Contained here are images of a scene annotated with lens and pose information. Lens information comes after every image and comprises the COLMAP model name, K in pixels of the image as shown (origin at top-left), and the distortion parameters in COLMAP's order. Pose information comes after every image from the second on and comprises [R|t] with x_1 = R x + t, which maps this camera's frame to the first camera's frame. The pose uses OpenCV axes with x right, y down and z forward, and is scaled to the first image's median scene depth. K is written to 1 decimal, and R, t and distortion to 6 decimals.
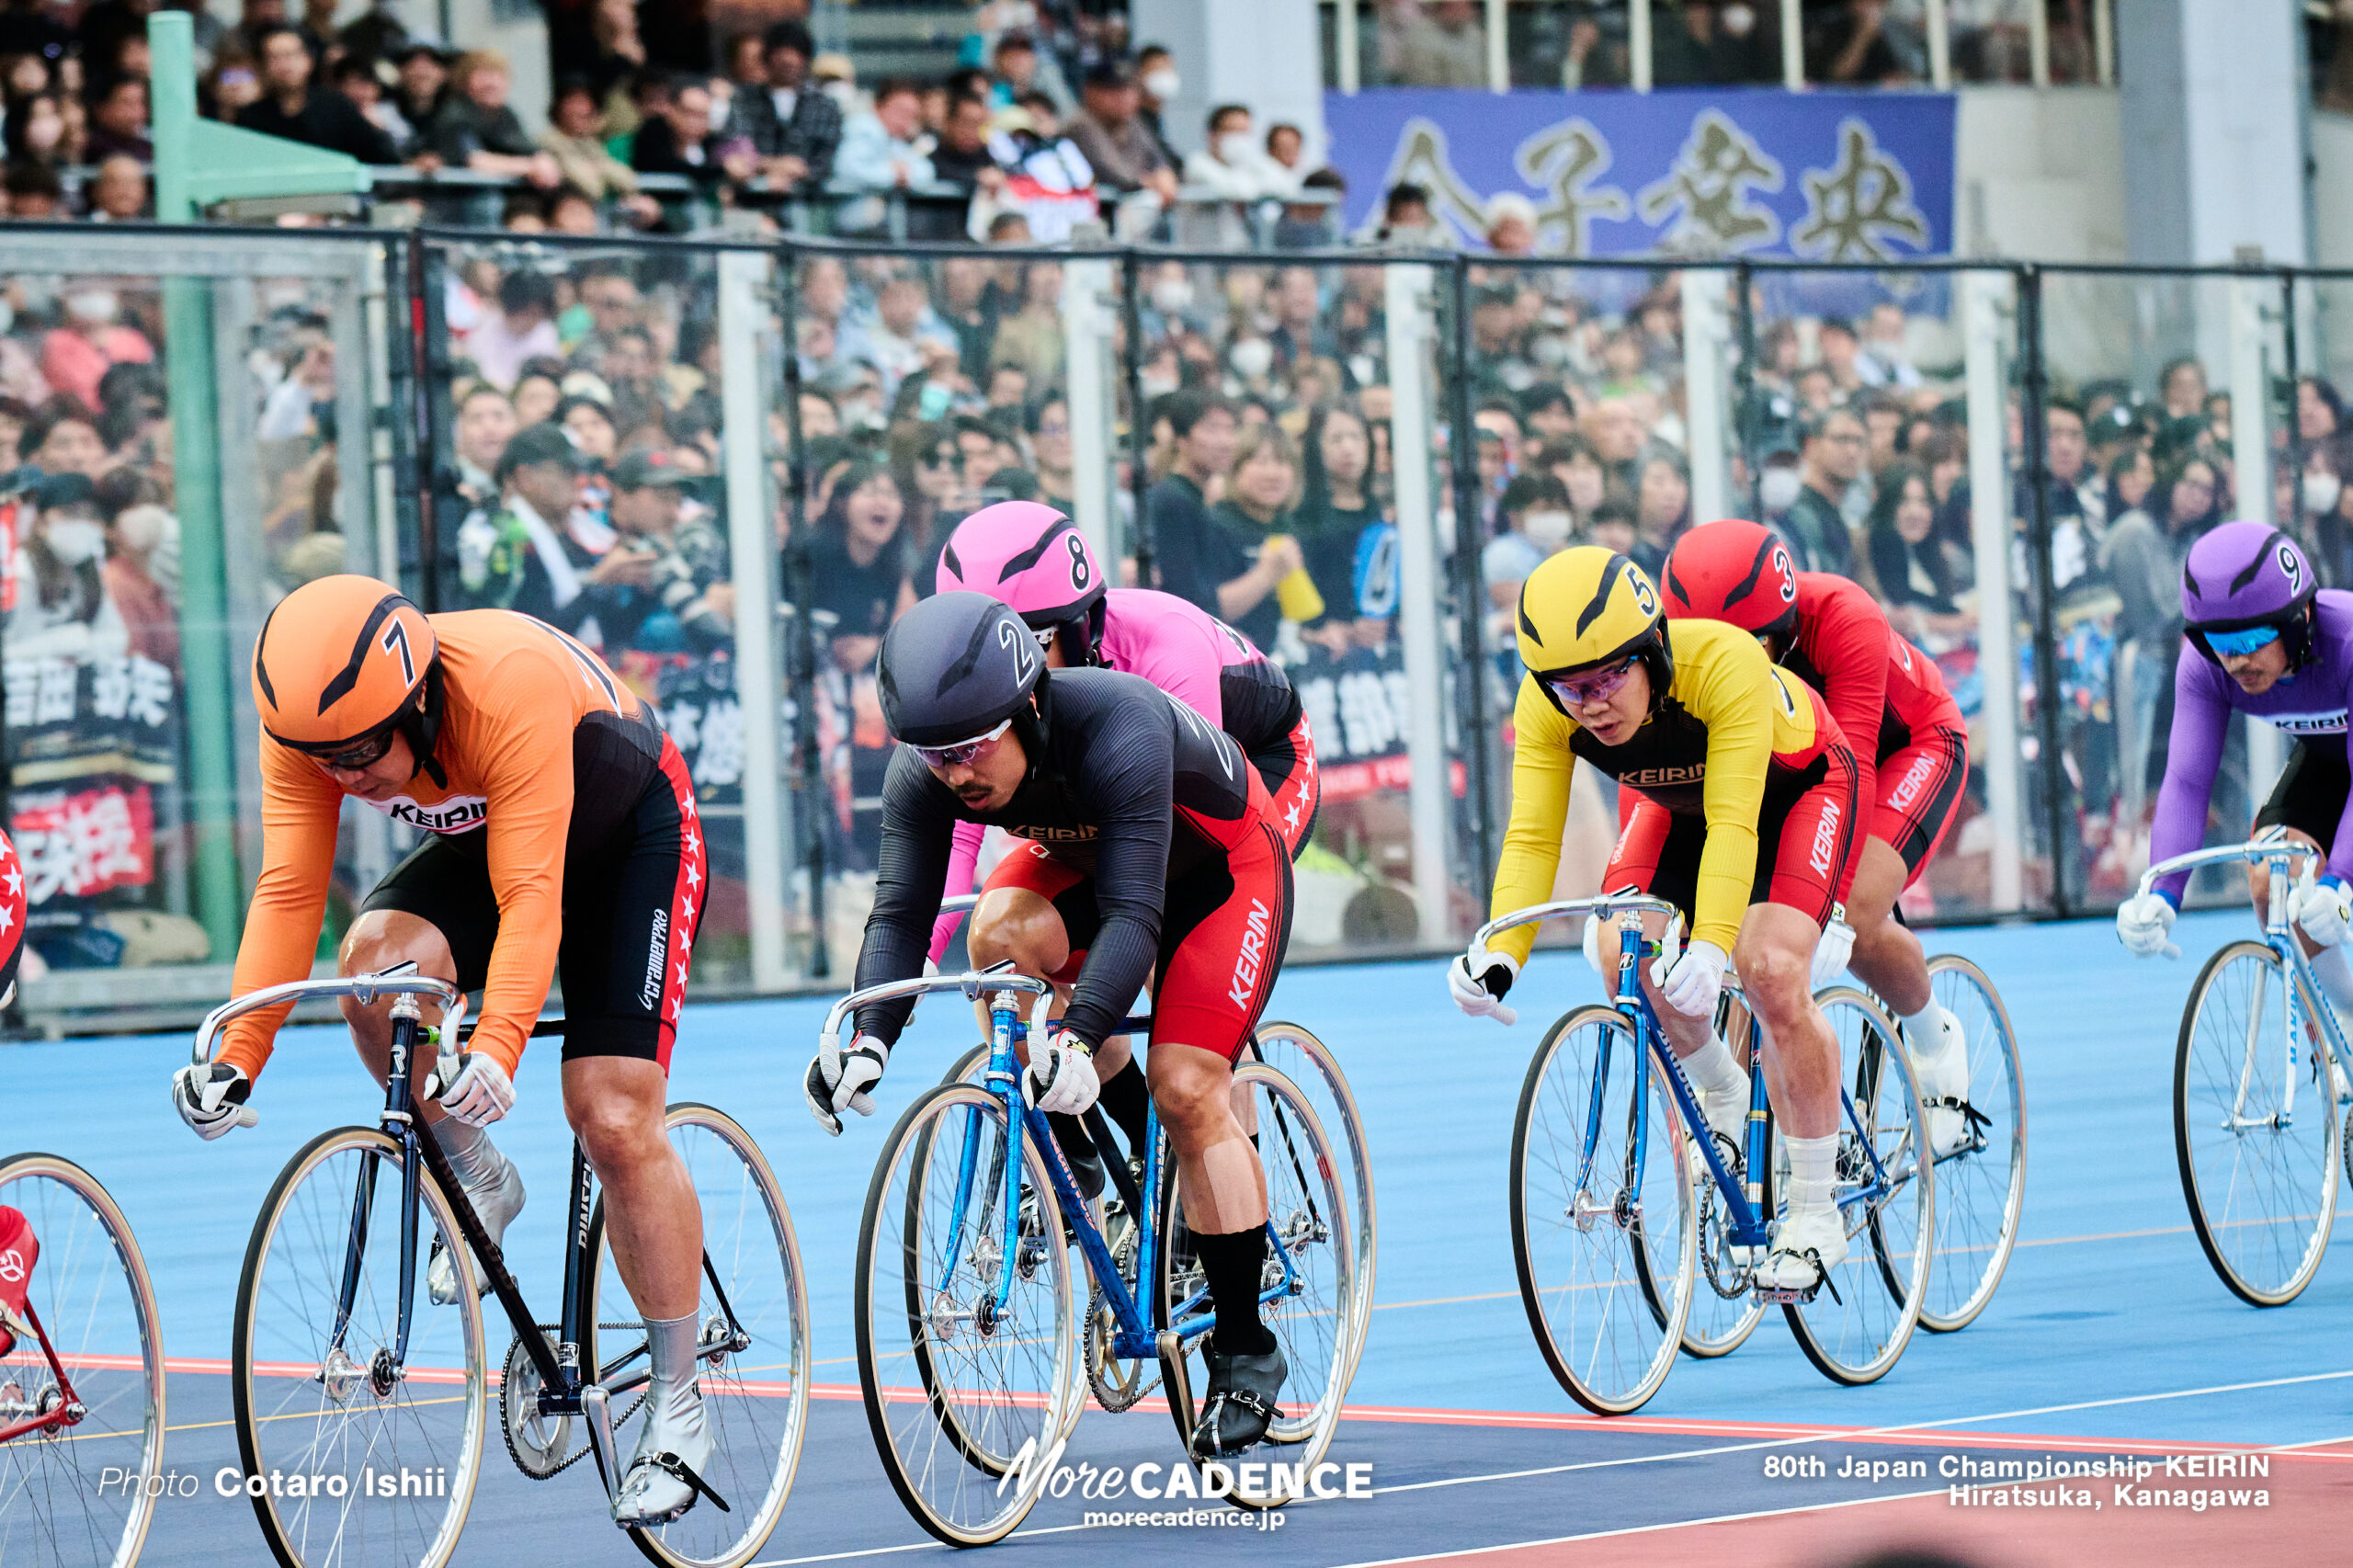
lens RADIAL K [[16364.8, 0, 1184.0], [0, 16364.8, 792.2], [0, 0, 1]] dist [0.344468, 0.000000]
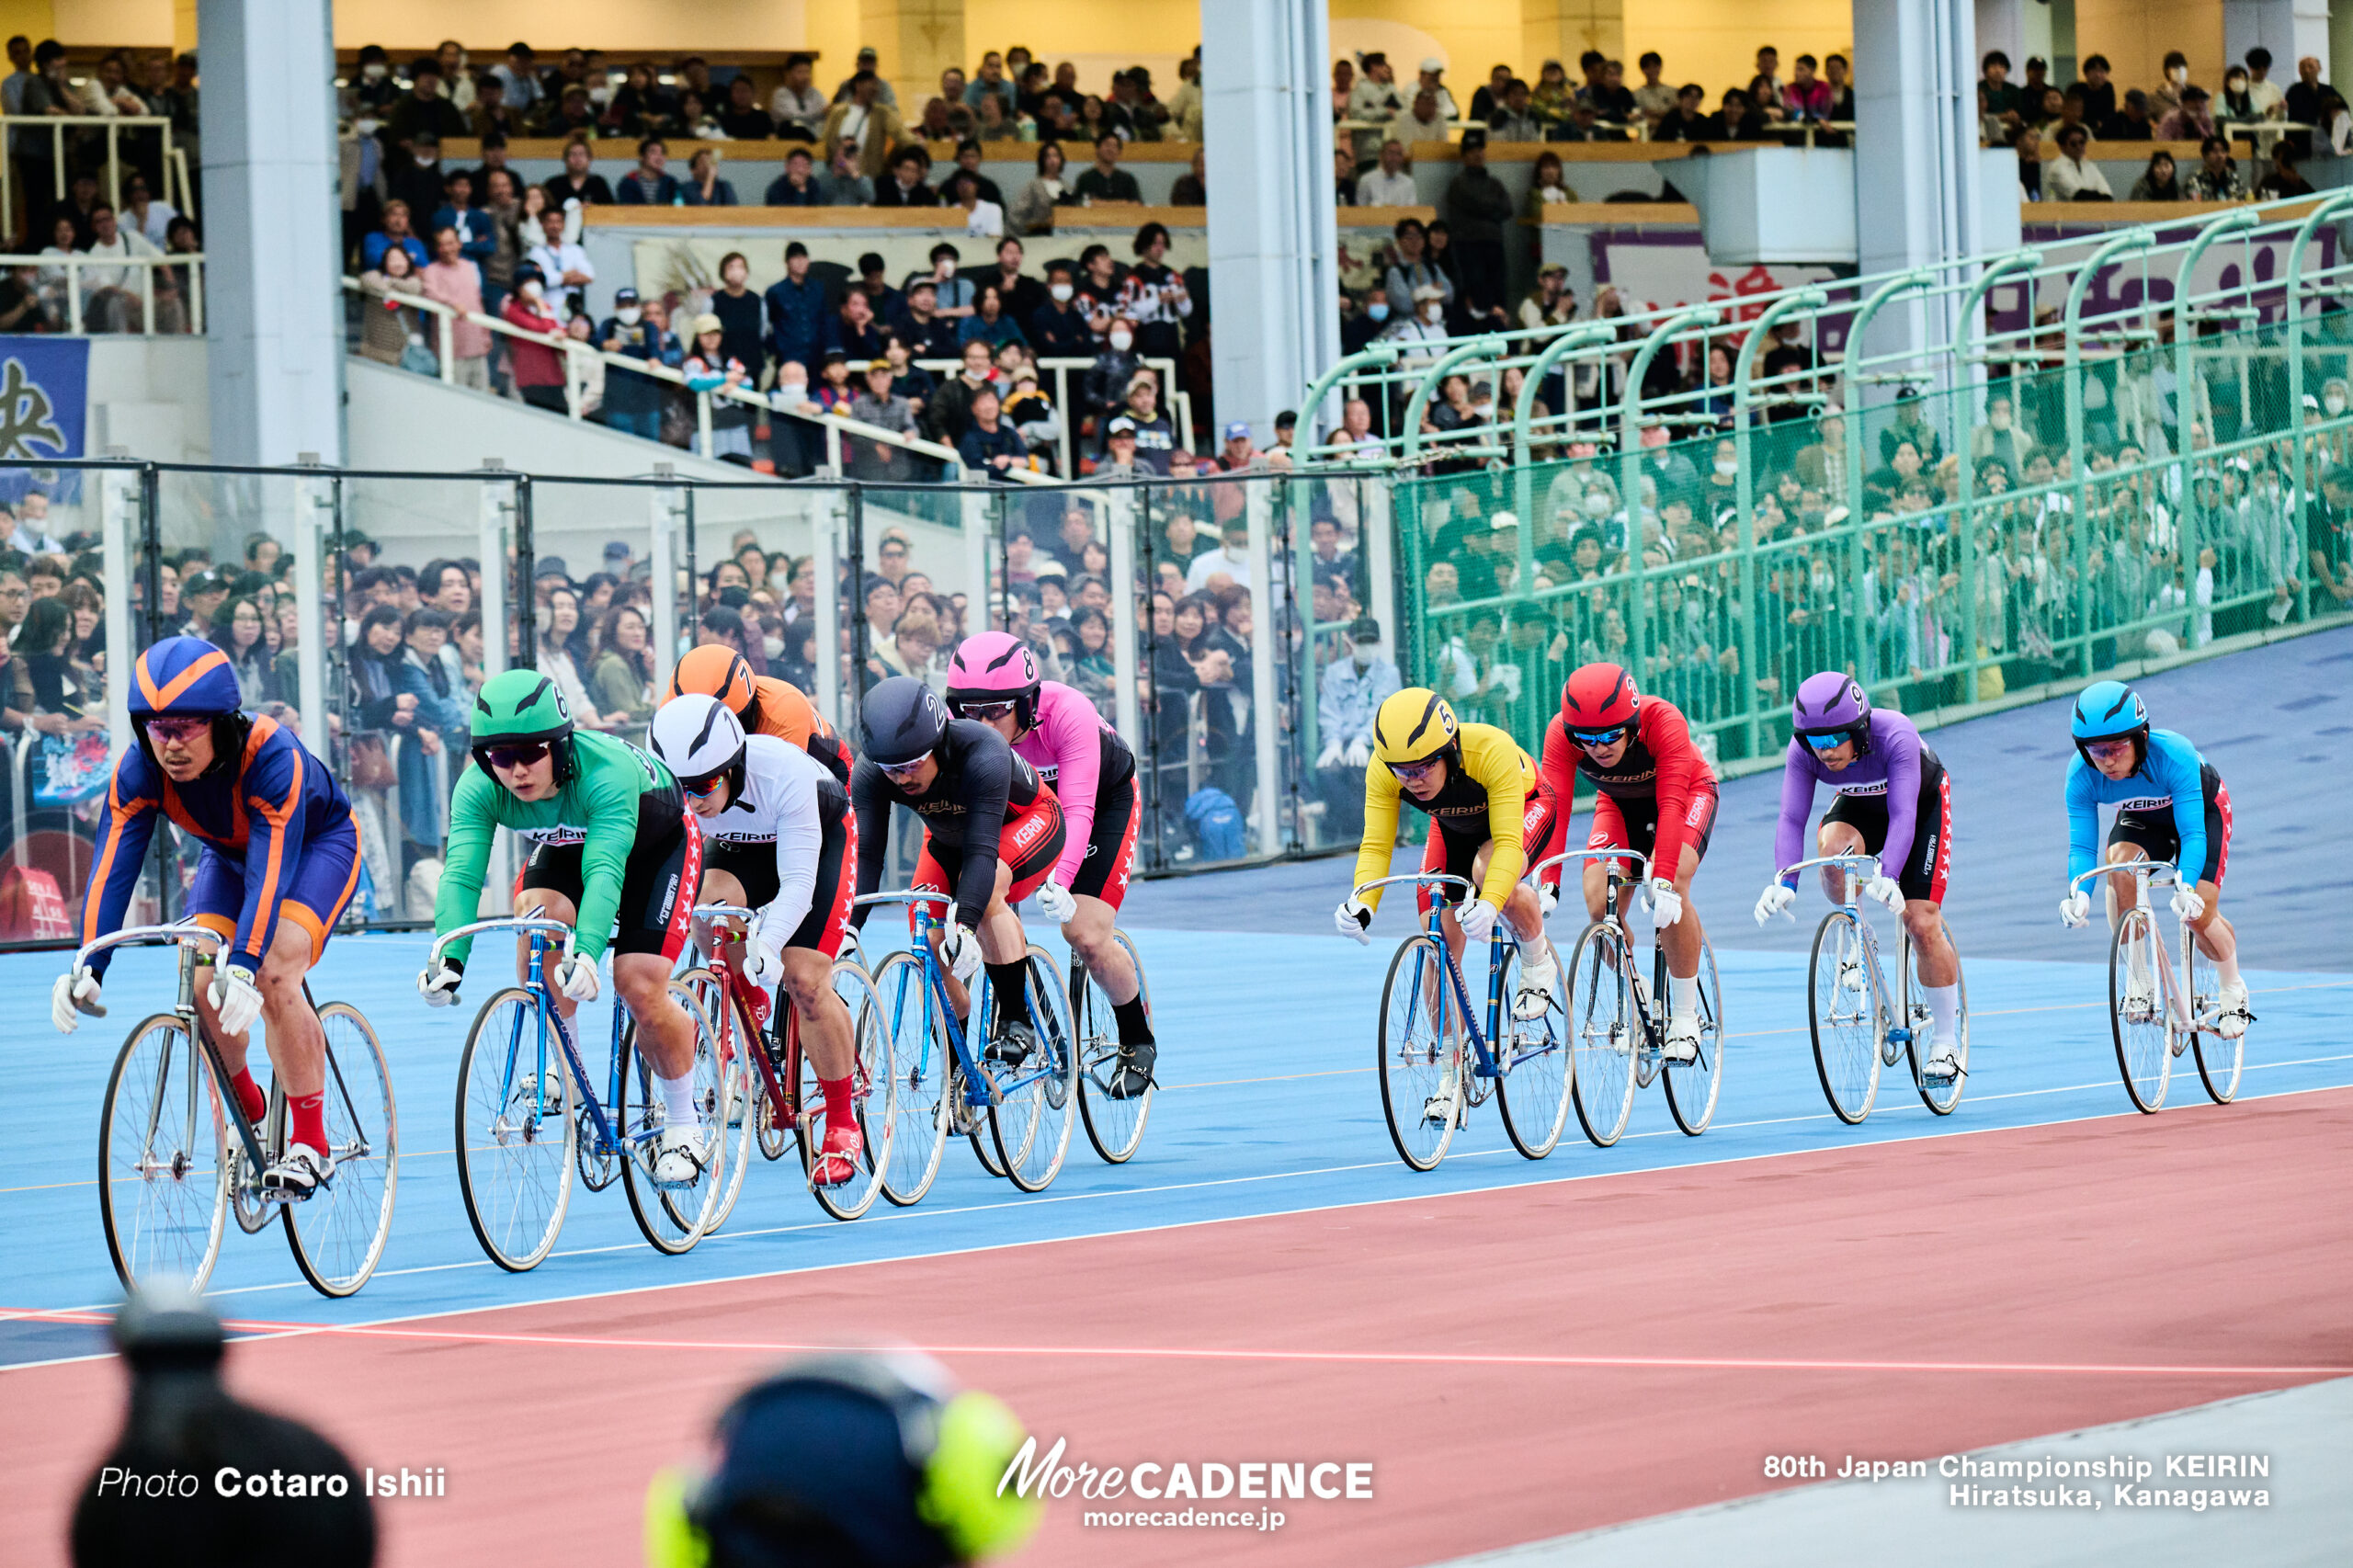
lens RADIAL K [[13870.5, 0, 1157.5], [0, 13870.5, 780.8], [0, 0, 1]] dist [0.046580, 0.000000]
pose [[0.983271, 0.011659, 0.181774, -0.092286], [-0.010301, 0.999912, -0.008413, 0.003505], [-0.181856, 0.006400, 0.983304, -0.178850]]
